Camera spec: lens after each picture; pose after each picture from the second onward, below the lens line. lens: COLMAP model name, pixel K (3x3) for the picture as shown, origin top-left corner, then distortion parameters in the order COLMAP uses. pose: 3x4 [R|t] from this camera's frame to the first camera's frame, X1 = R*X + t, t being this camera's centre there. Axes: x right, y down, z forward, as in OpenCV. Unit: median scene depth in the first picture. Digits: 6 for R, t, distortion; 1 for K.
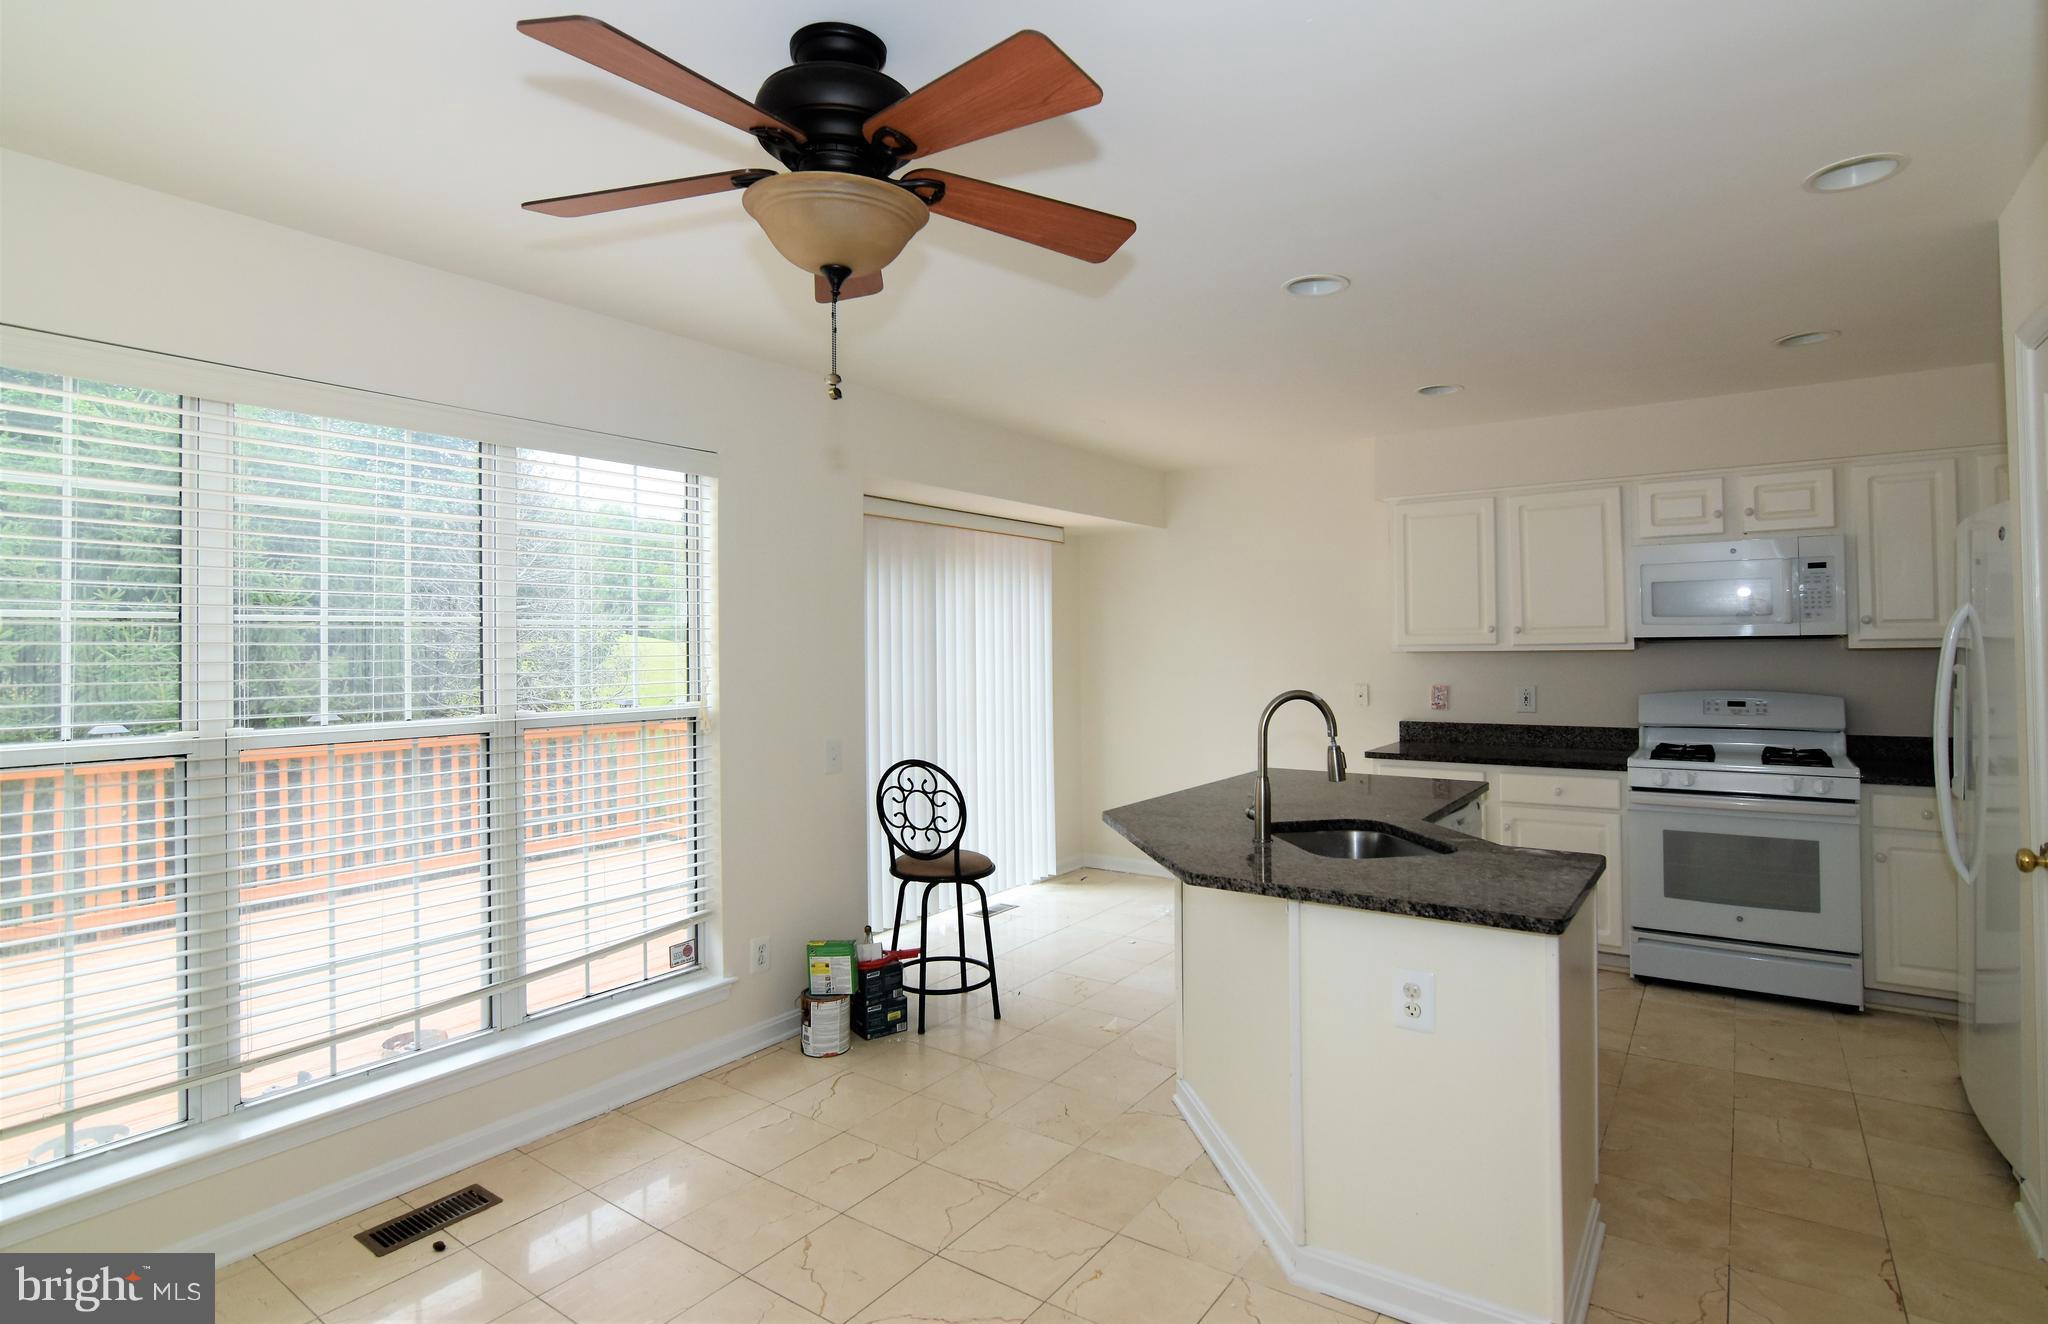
lens RADIAL K [[1044.2, 0, 1057.2], [0, 1044.2, 628.3], [0, 0, 1]] dist [-0.001109, -0.000158]
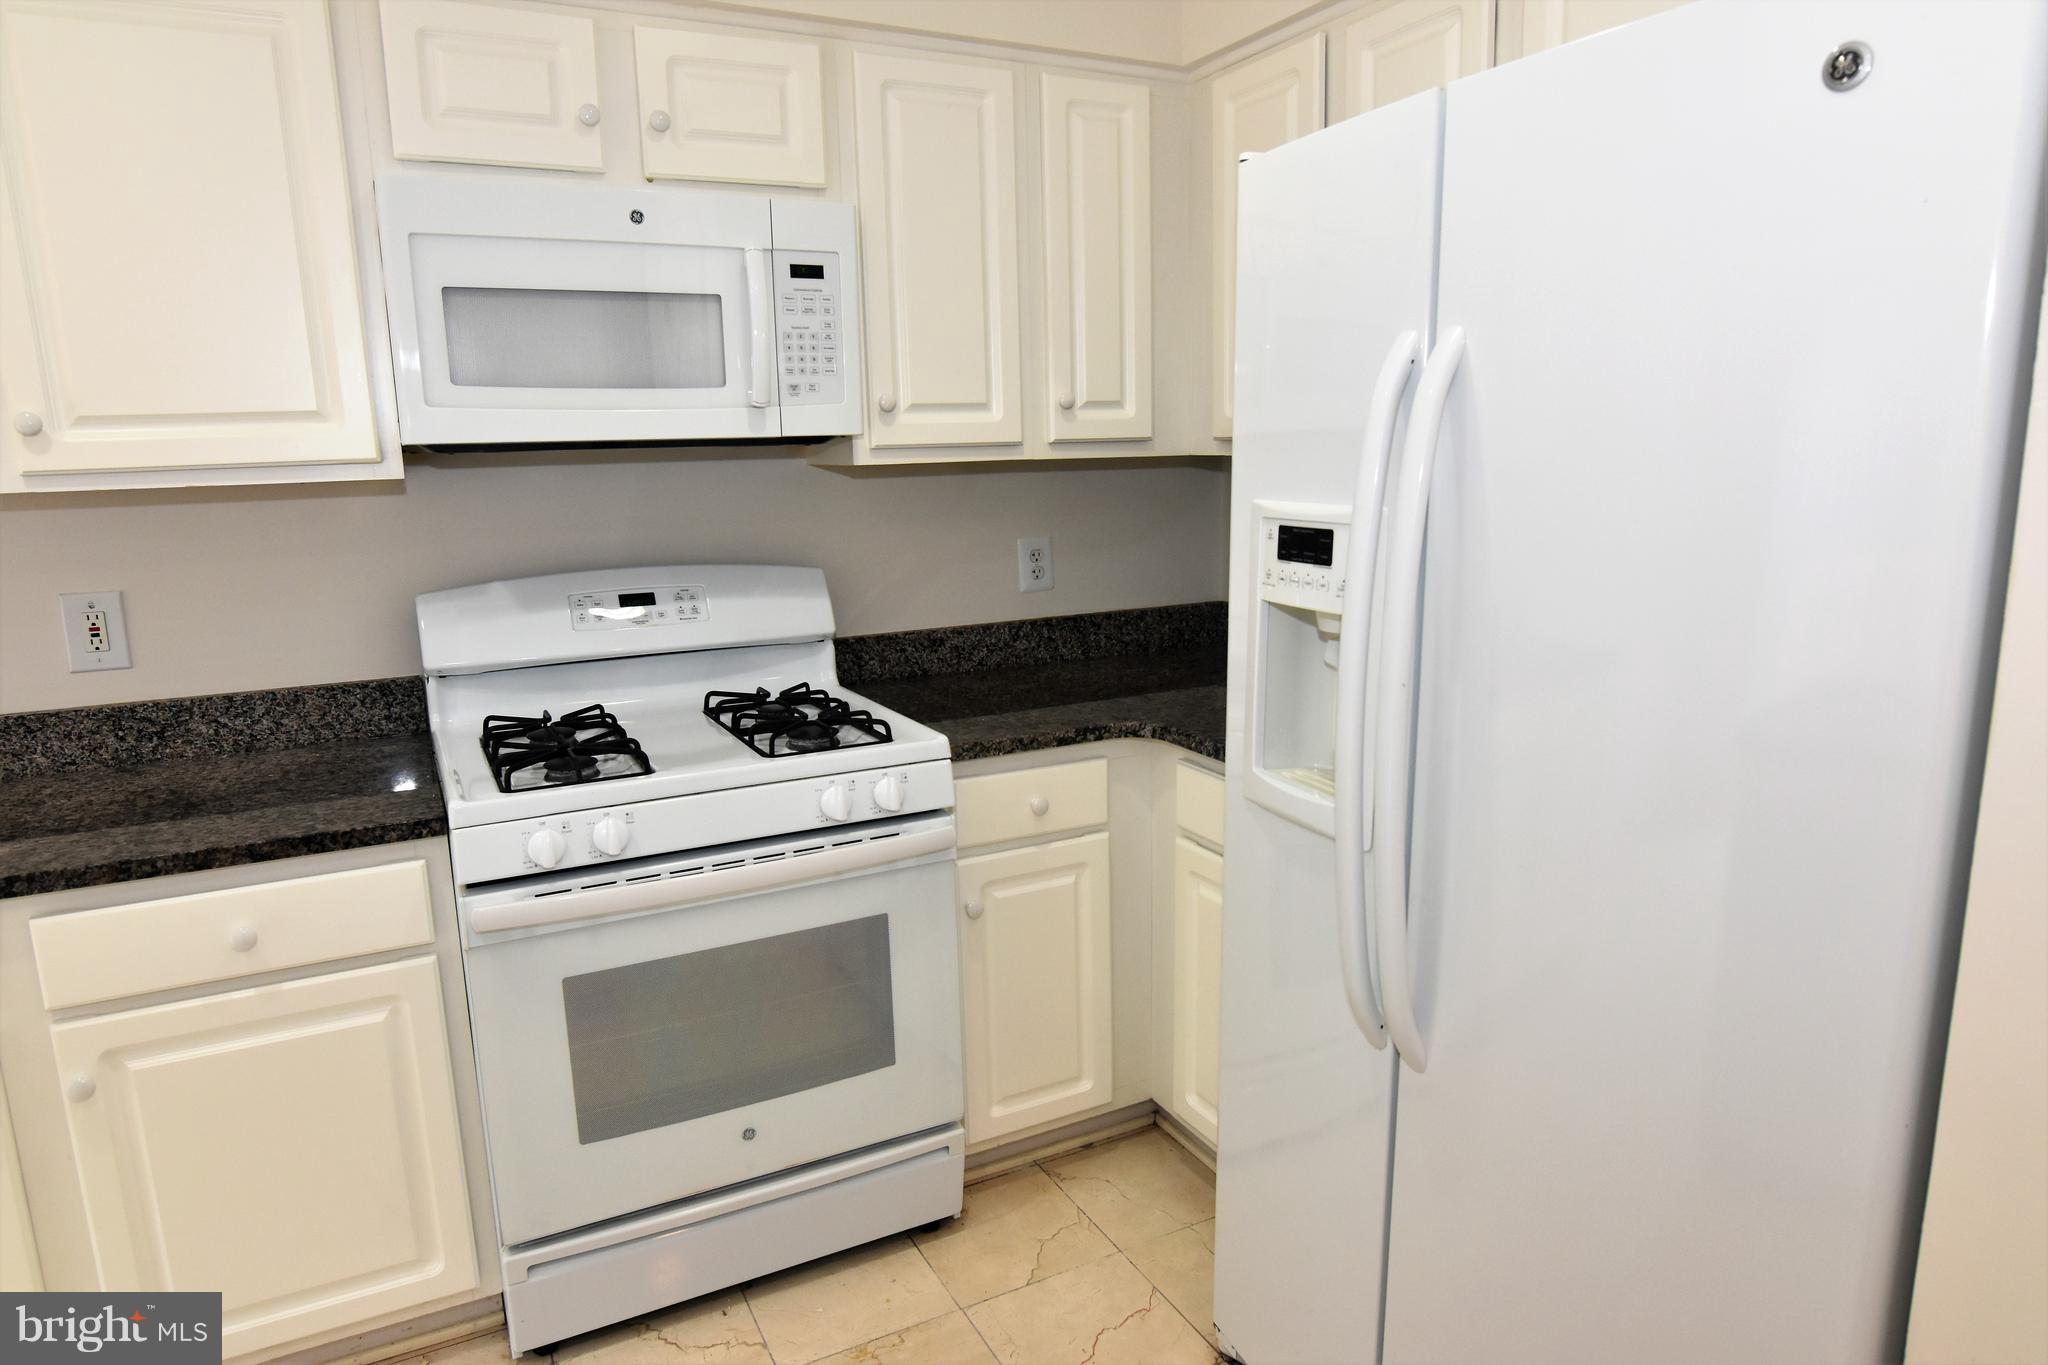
lens RADIAL K [[1246.6, 0, 1024.0], [0, 1246.6, 682.5], [0, 0, 1]] dist [-0.021070, -0.001974]
pose [[0.480965, -0.163115, 0.861433, 0.290943], [0.001030, 0.982645, 0.185492, 0.011027], [-0.876739, -0.088328, 0.472786, 0.641127]]
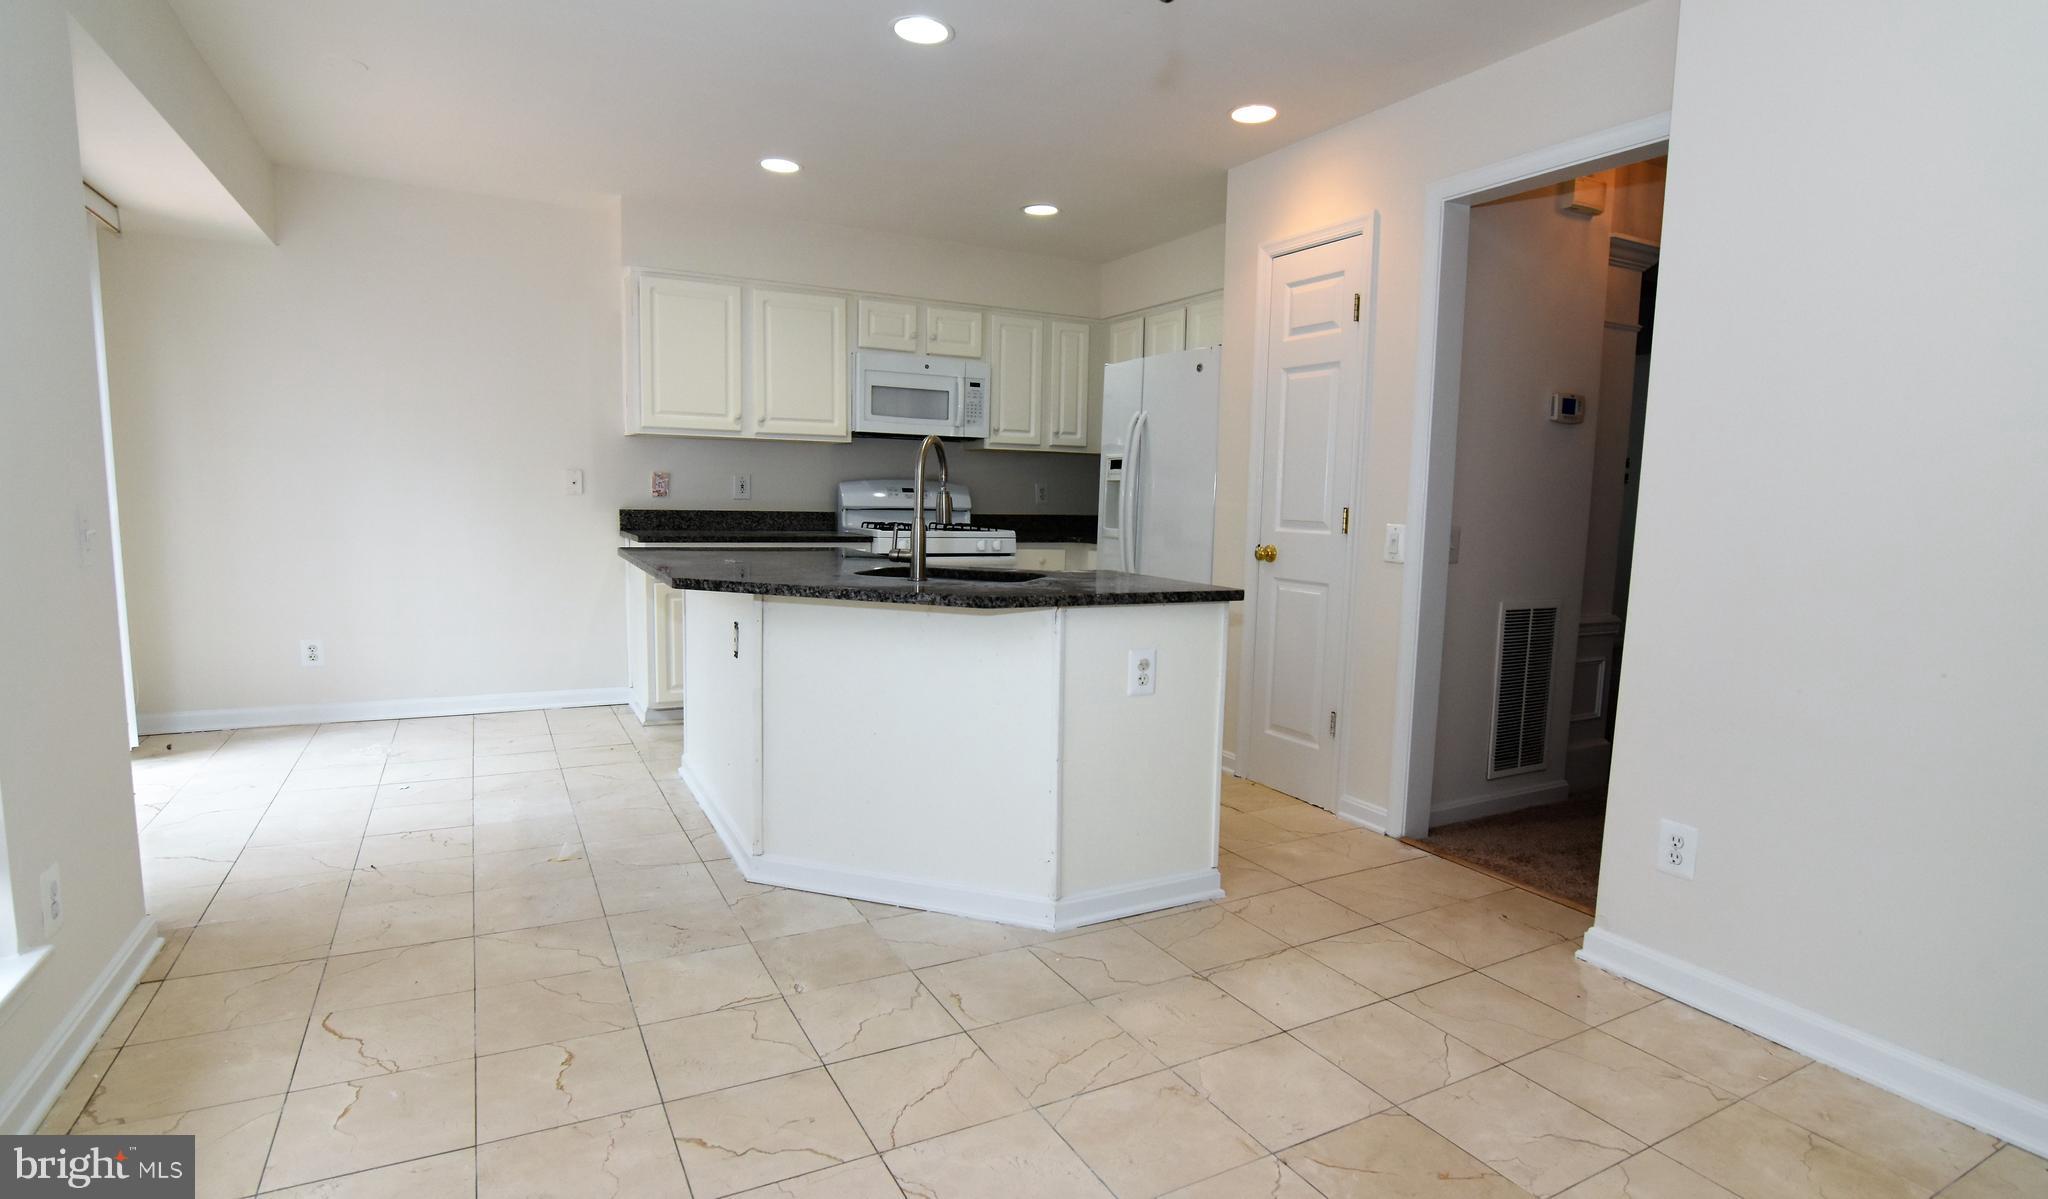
lens RADIAL K [[1030.4, 0, 1050.3], [0, 1030.4, 611.9], [0, 0, 1]] dist [-0.001066, -0.000125]
pose [[0.453172, -0.079741, 0.887849, -0.421513], [-0.042575, 0.992918, 0.110908, 0.076801], [-0.890406, -0.088060, 0.446568, 0.281631]]
